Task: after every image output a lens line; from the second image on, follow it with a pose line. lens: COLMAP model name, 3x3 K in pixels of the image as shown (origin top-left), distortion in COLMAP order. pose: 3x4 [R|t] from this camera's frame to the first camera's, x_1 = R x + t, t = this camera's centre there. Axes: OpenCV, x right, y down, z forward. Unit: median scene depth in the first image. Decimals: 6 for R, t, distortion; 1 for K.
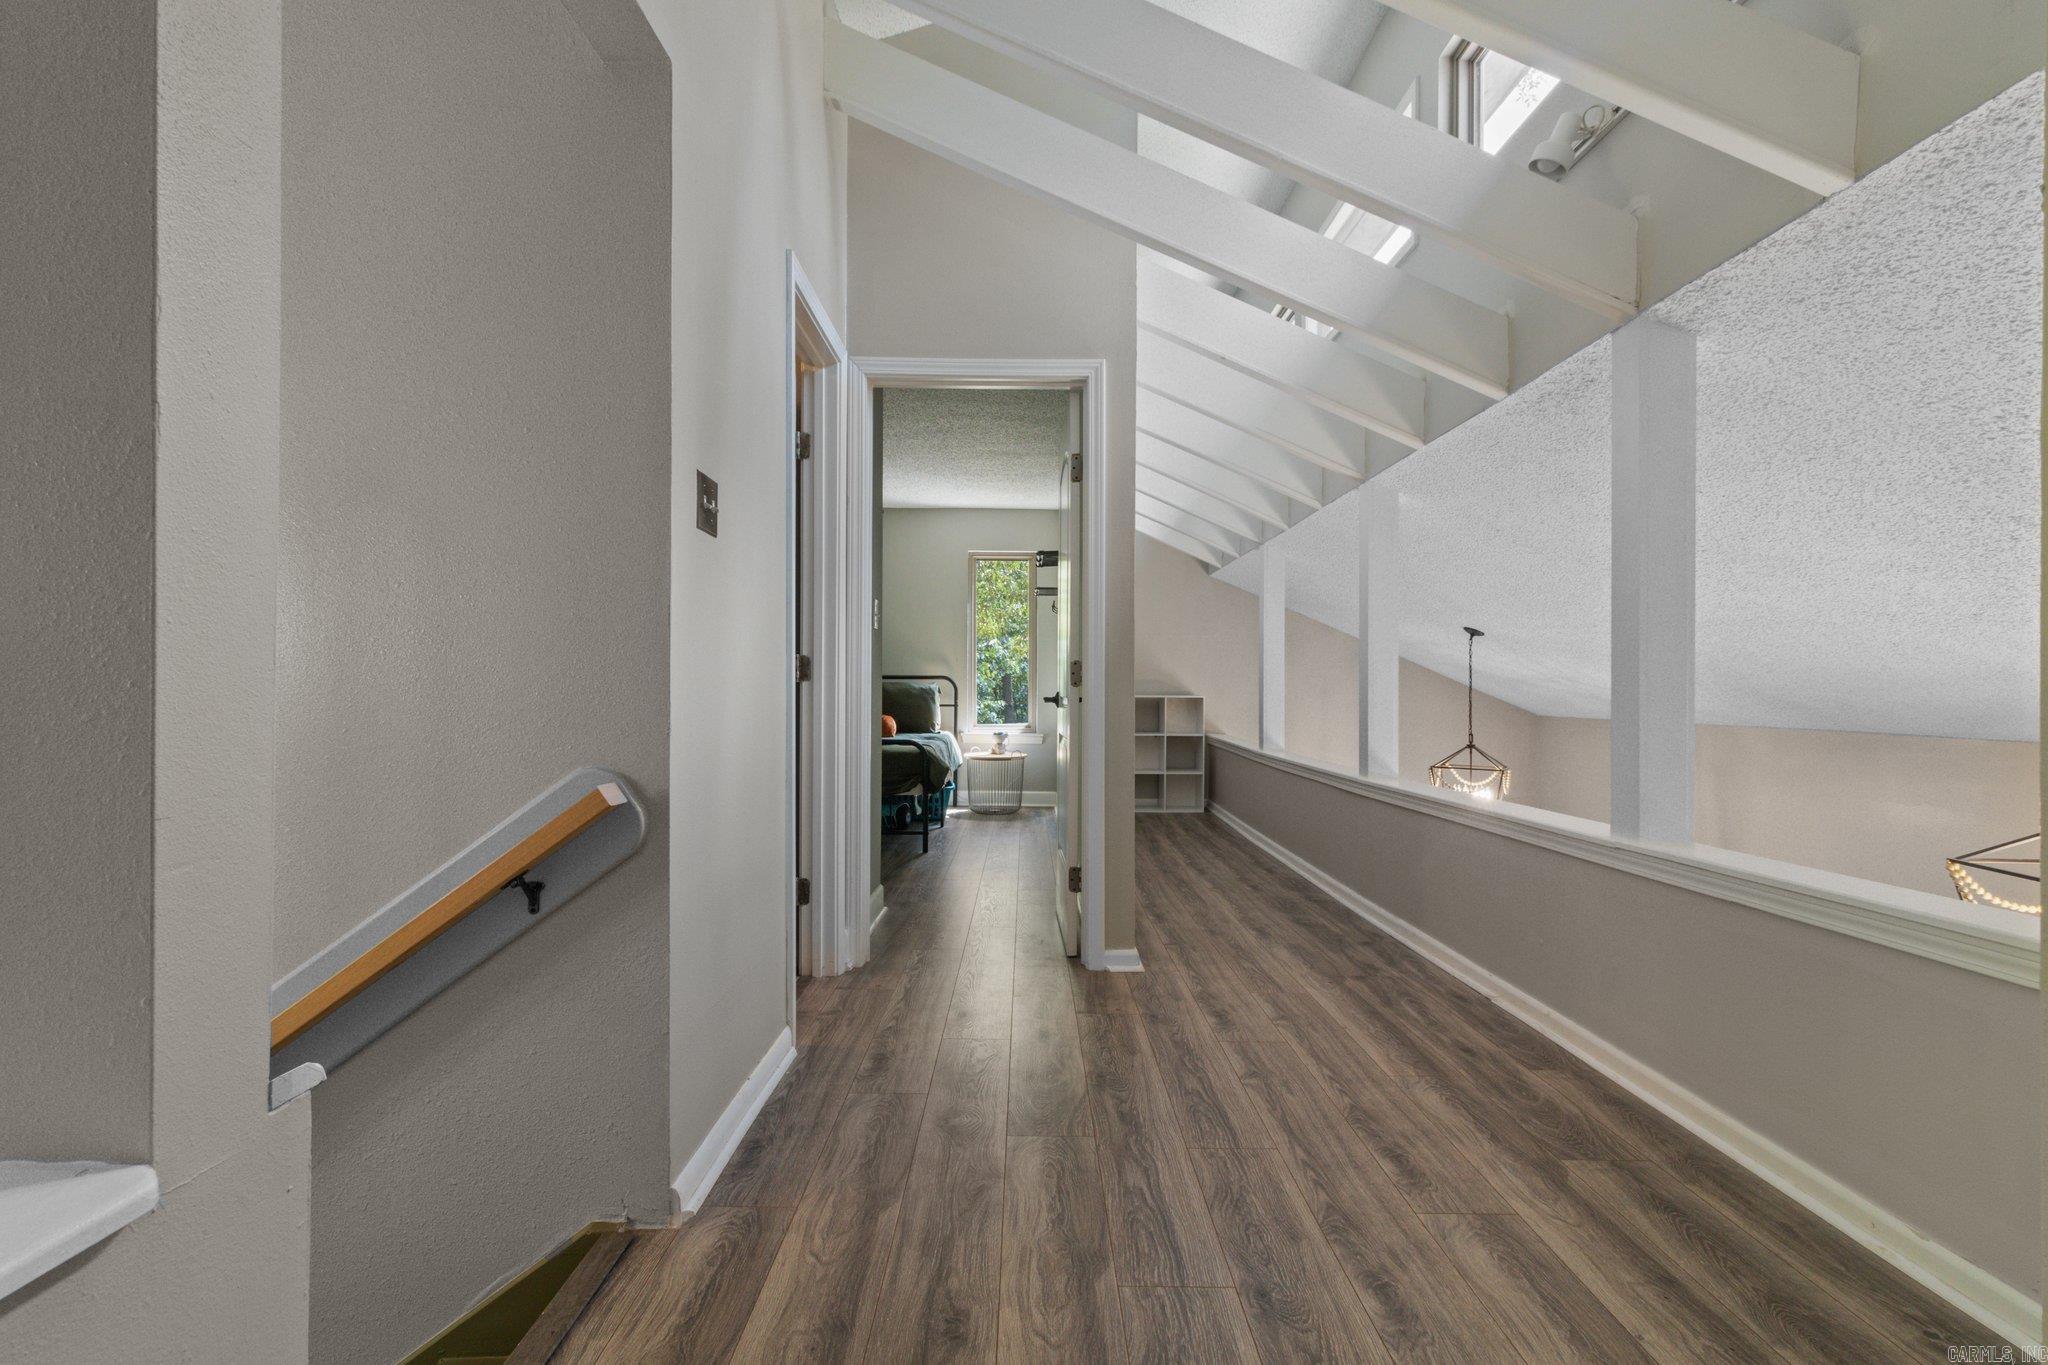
lens RADIAL K [[949.4, 0, 1028.7], [0, 949.4, 686.8], [0, 0, 1]] dist [0.004579, 0.001144]
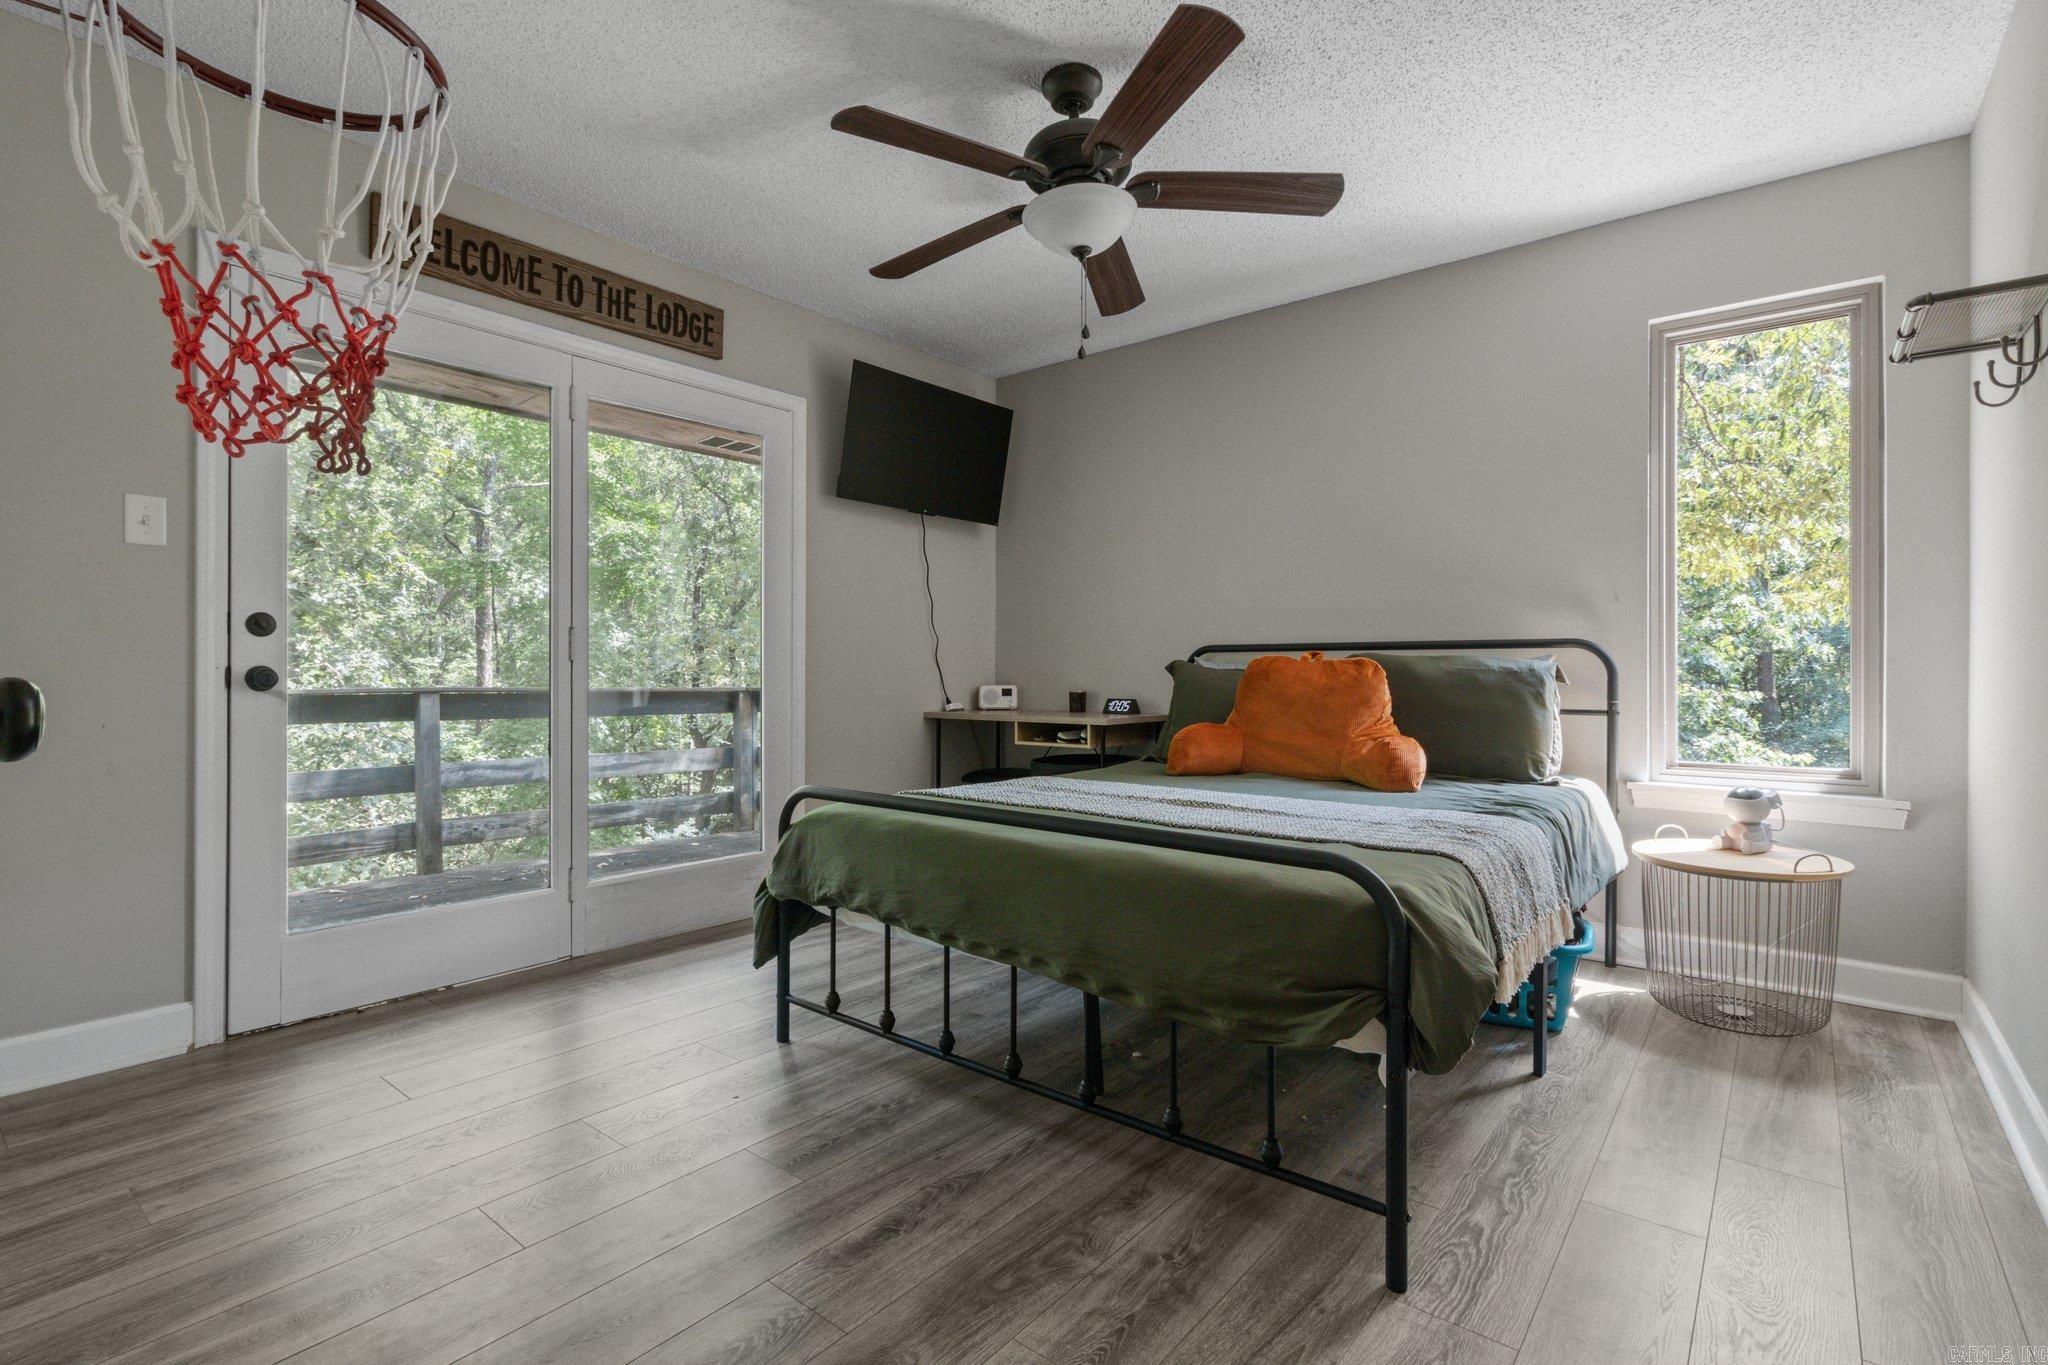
lens RADIAL K [[949.4, 0, 1016.1], [0, 949.4, 670.8], [0, 0, 1]] dist [0.004579, 0.001144]
pose [[0.771996, -0.006676, -0.635592, -0.015661], [0.004806, 0.999978, -0.004665, 0.002881], [0.635609, 0.000547, 0.772011, 0.538187]]
